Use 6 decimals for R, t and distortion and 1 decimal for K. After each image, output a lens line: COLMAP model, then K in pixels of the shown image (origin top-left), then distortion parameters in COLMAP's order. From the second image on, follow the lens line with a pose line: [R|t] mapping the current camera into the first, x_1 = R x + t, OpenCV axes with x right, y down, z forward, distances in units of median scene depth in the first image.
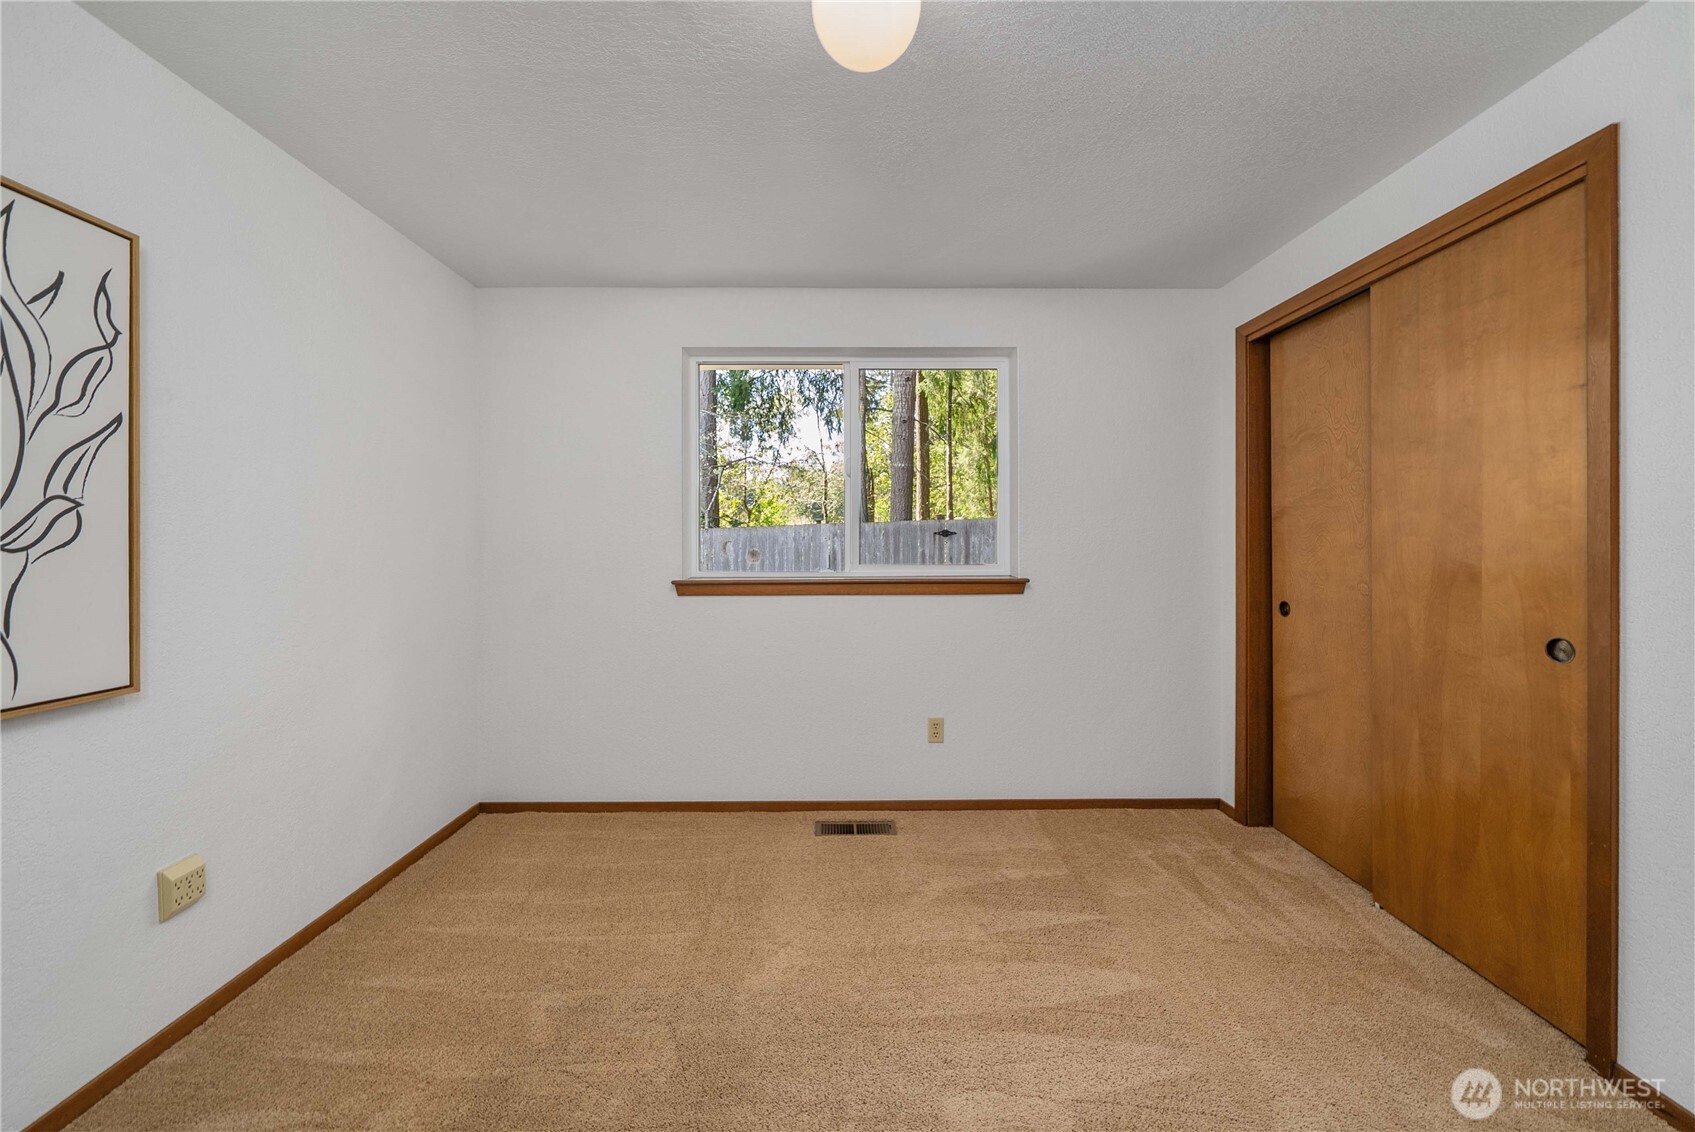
lens RADIAL K [[638.4, 0, 832.0], [0, 638.4, 543.2], [0, 0, 1]] dist [0.001348, -0.000431]
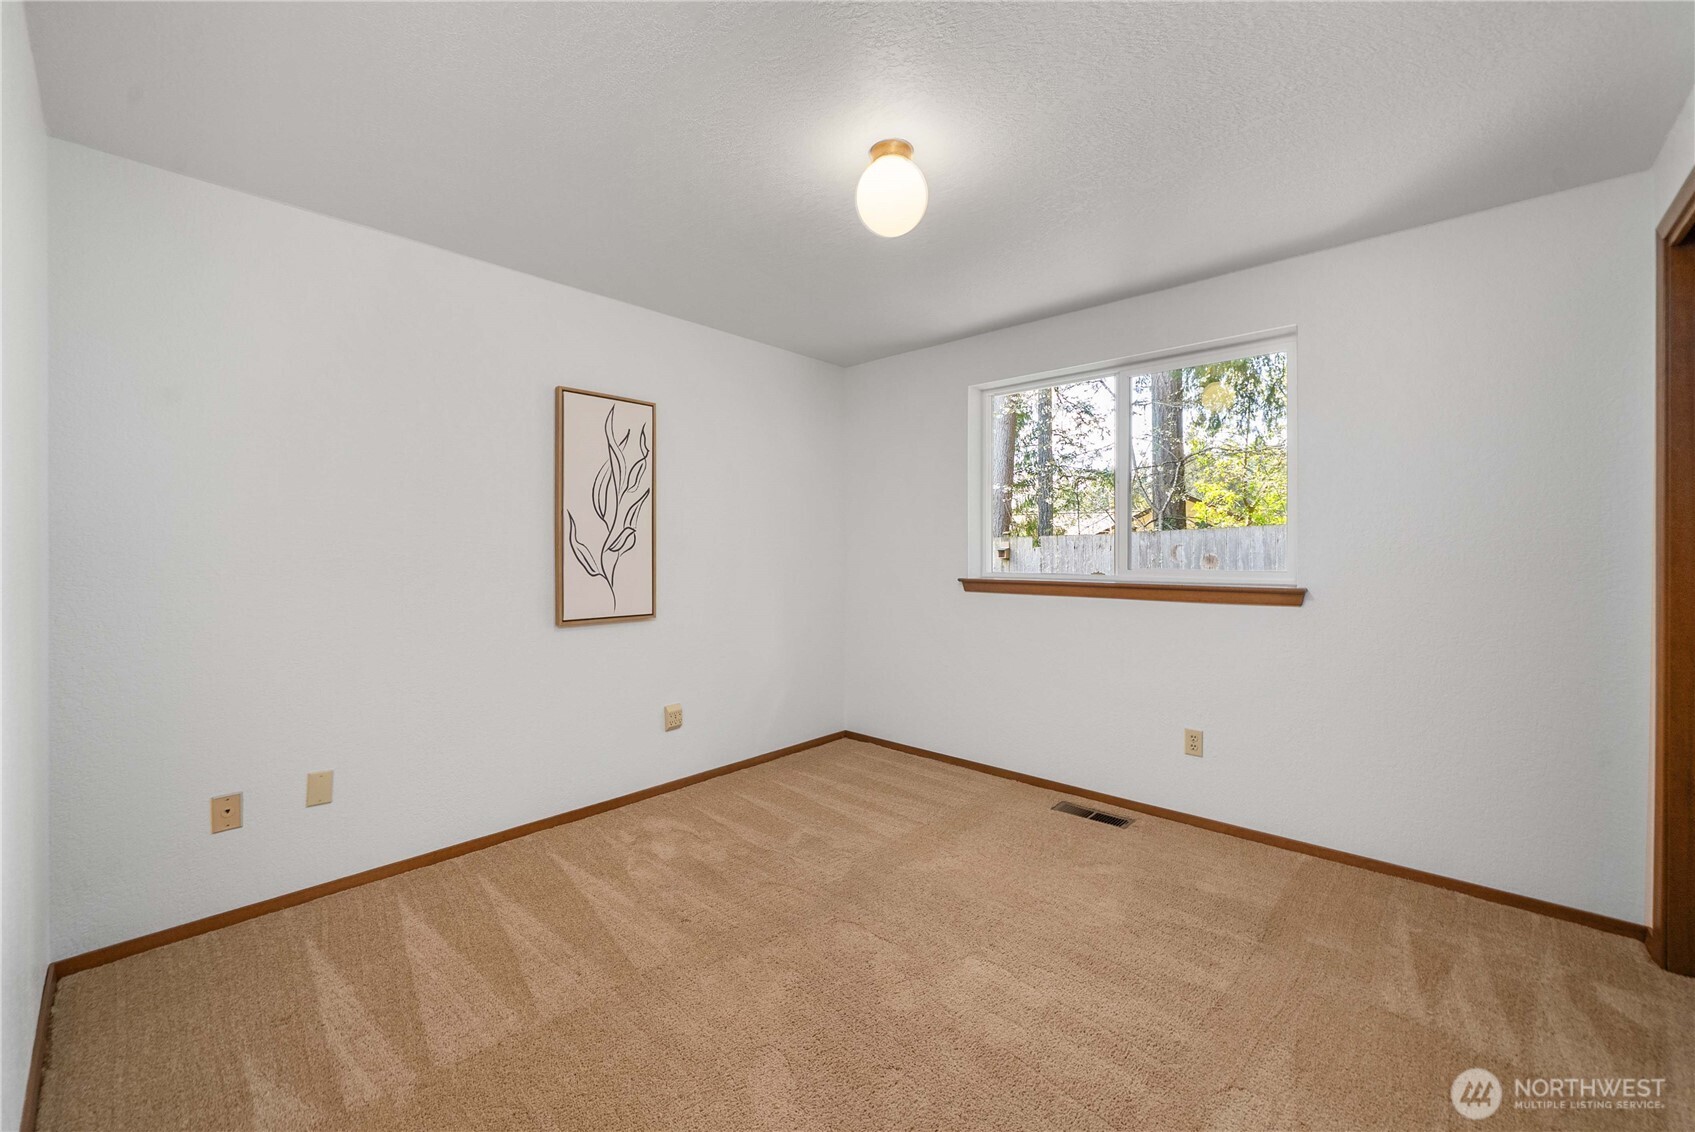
lens RADIAL K [[685.5, 0, 816.4], [0, 685.5, 546.7], [0, 0, 1]] dist [0.009820, -0.000094]
pose [[0.711926, -0.000360, -0.702254, 0.618391], [0.000158, 1.000000, -0.000353, -0.001809], [0.702254, 0.000140, 0.711926, -0.172503]]
